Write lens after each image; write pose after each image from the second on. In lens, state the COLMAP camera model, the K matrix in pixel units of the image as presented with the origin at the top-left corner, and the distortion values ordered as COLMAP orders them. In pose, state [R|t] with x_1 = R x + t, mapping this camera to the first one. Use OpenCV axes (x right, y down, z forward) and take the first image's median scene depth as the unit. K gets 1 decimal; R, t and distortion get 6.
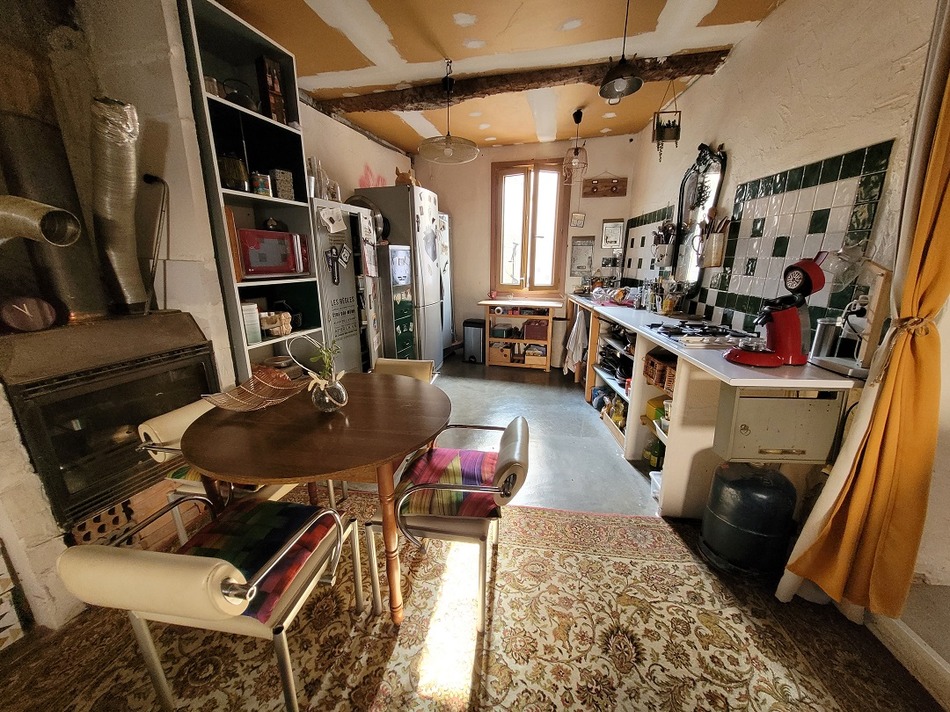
lens RADIAL K [[371.1, 0, 475.1], [0, 371.1, 362.4], [0, 0, 1]] dist [0.001609, -0.000072]
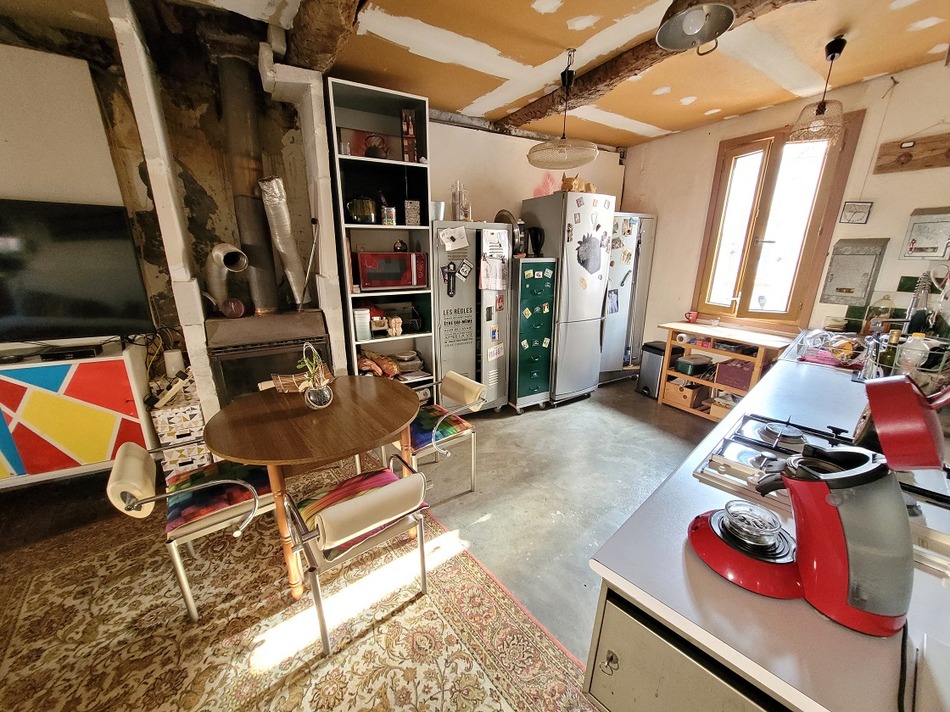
lens RADIAL K [[371.1, 0, 475.1], [0, 371.1, 362.4], [0, 0, 1]] dist [0.001609, -0.000072]
pose [[0.727261, 0.200889, -0.656304, 0.497687], [-0.187714, 0.977968, 0.091339, -0.149236], [0.660193, 0.056771, 0.748947, 0.262389]]
